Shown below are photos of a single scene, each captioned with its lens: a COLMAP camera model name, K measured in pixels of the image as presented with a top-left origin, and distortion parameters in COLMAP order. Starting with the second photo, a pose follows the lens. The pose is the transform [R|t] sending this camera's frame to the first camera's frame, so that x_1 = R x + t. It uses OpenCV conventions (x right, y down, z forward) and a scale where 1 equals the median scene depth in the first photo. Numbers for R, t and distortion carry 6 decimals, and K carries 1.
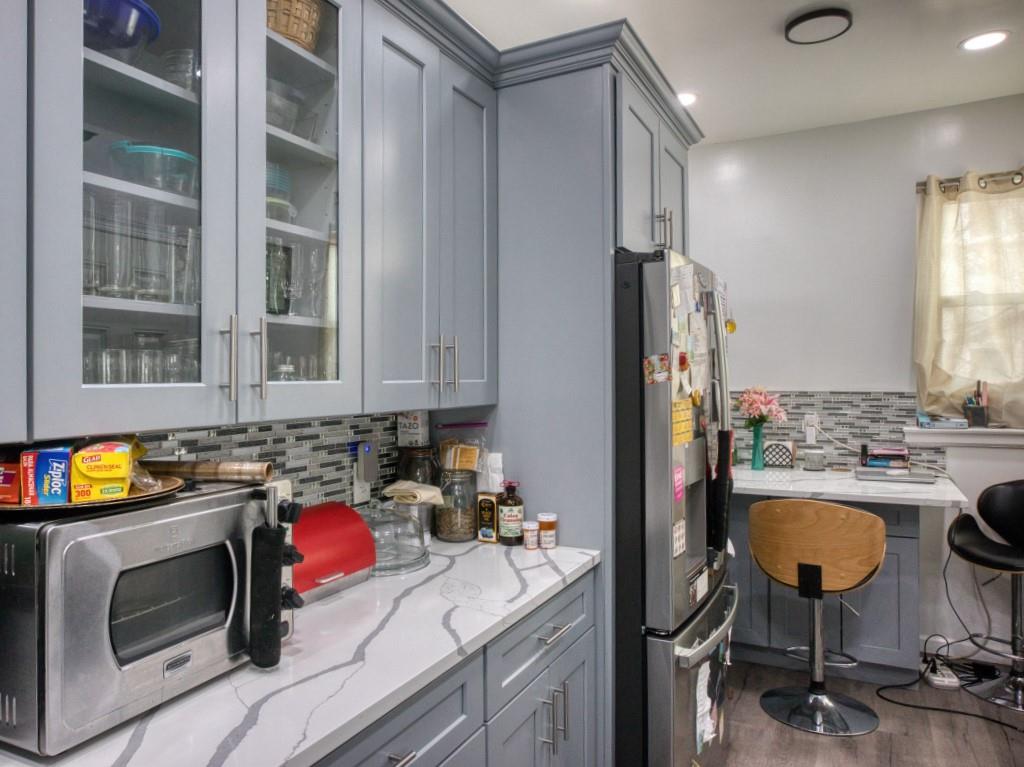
lens RADIAL K [[744.6, 0, 509.0], [0, 744.6, 368.5], [0, 0, 1]] dist [0.002211, 0.000590]
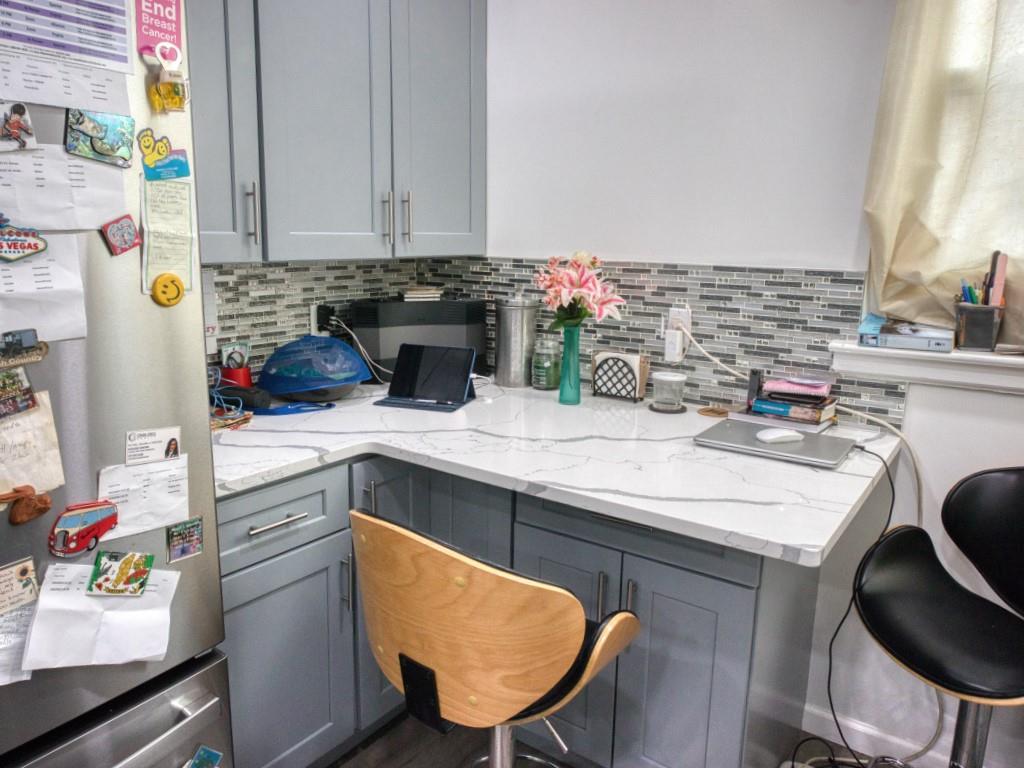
lens RADIAL K [[769.5, 0, 512.0], [0, 769.5, 384.0], [0, 0, 1]] dist [-0.002998, -0.002093]
pose [[0.988476, 0.049626, -0.143009, 0.390691], [-0.019925, 0.979170, 0.202063, 0.005691], [0.150057, -0.196885, 0.968875, 0.452812]]
